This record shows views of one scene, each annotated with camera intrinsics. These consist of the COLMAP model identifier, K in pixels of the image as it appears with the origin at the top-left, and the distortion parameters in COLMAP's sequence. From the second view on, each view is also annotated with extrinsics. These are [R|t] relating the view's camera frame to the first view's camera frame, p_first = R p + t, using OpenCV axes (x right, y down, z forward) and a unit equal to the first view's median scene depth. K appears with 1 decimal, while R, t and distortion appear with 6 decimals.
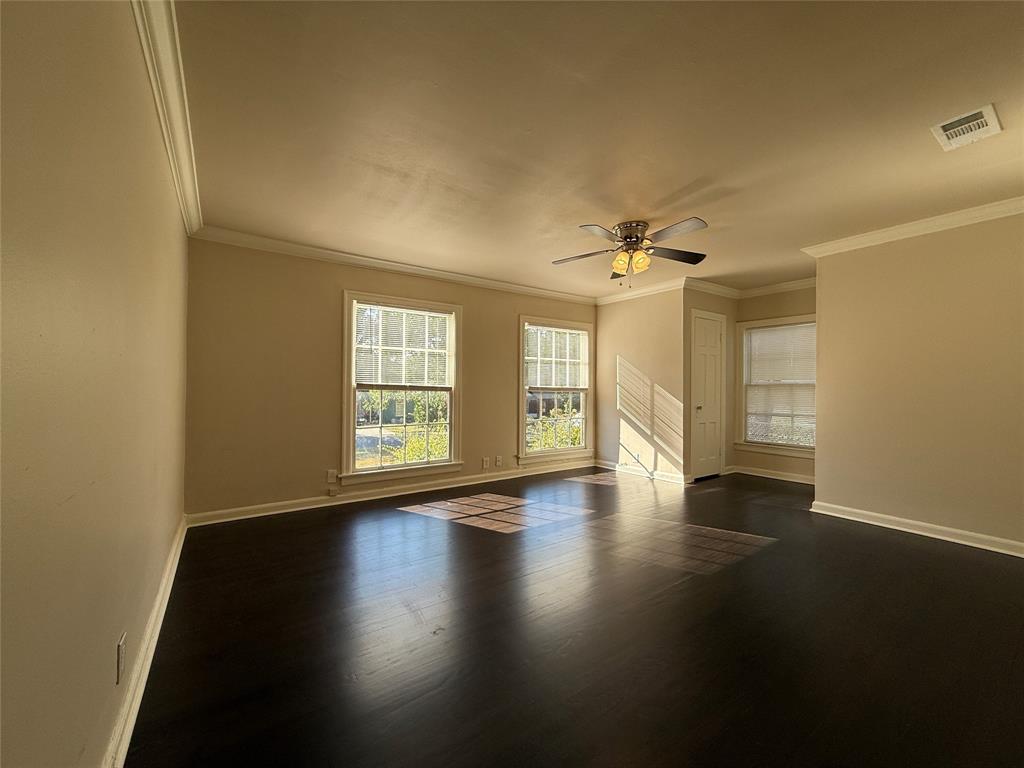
lens RADIAL K [[409.8, 0, 509.8], [0, 409.8, 385.7], [0, 0, 1]] dist [0.000933, 0.000242]
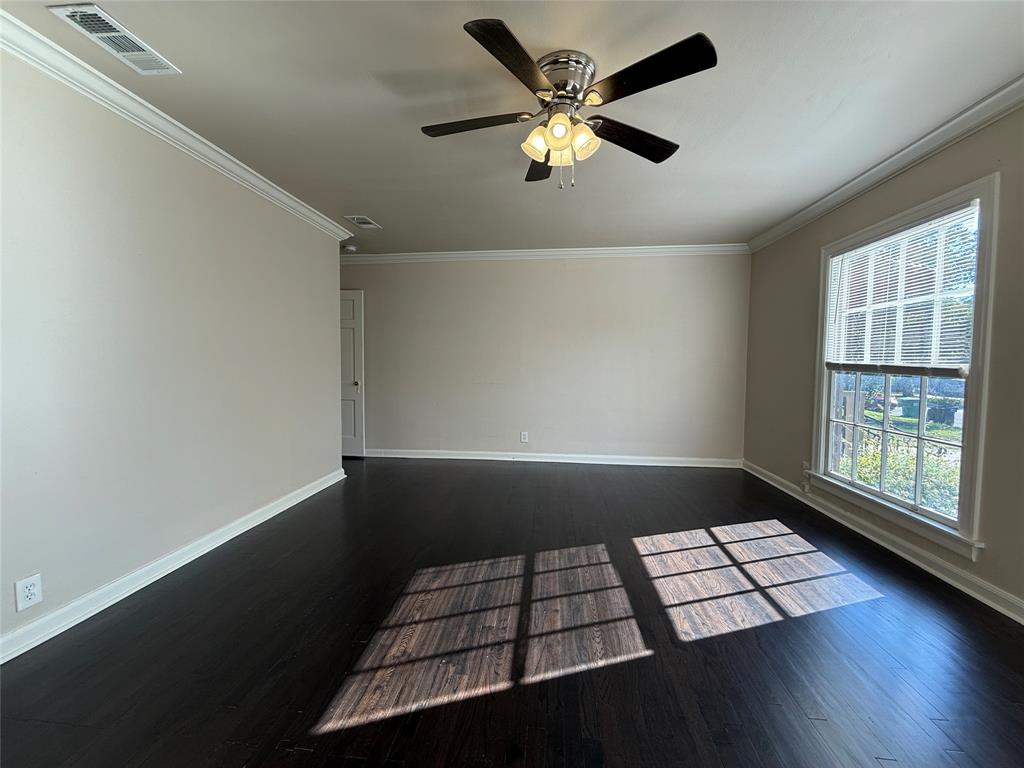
lens RADIAL K [[409.8, 0, 509.8], [0, 409.8, 385.7], [0, 0, 1]] dist [0.000933, 0.000242]
pose [[-0.665659, 0.032559, -0.745545, 0.501422], [-0.006730, 0.998745, 0.049626, 0.000724], [0.746226, 0.038052, -0.664605, 0.859156]]
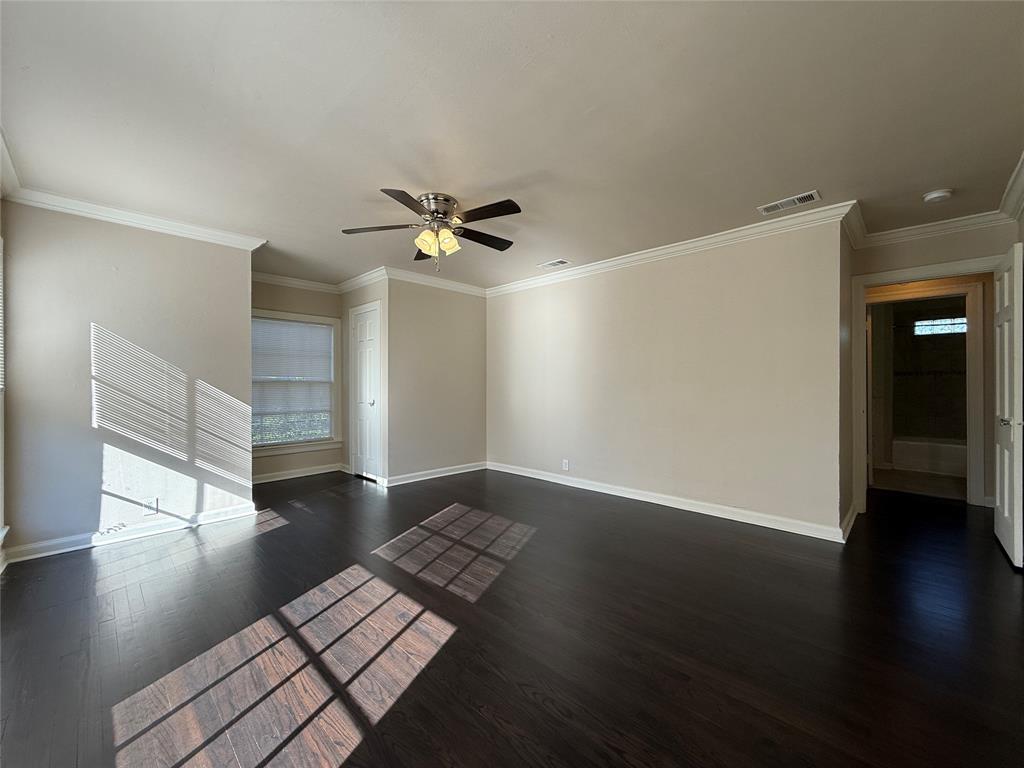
lens RADIAL K [[409.8, 0, 509.8], [0, 409.8, 385.7], [0, 0, 1]] dist [0.000933, 0.000242]
pose [[-0.177618, -0.008267, 0.984065, -0.384567], [-0.003588, 0.999964, 0.007753, -0.001962], [-0.984093, -0.002154, -0.177641, 0.648243]]
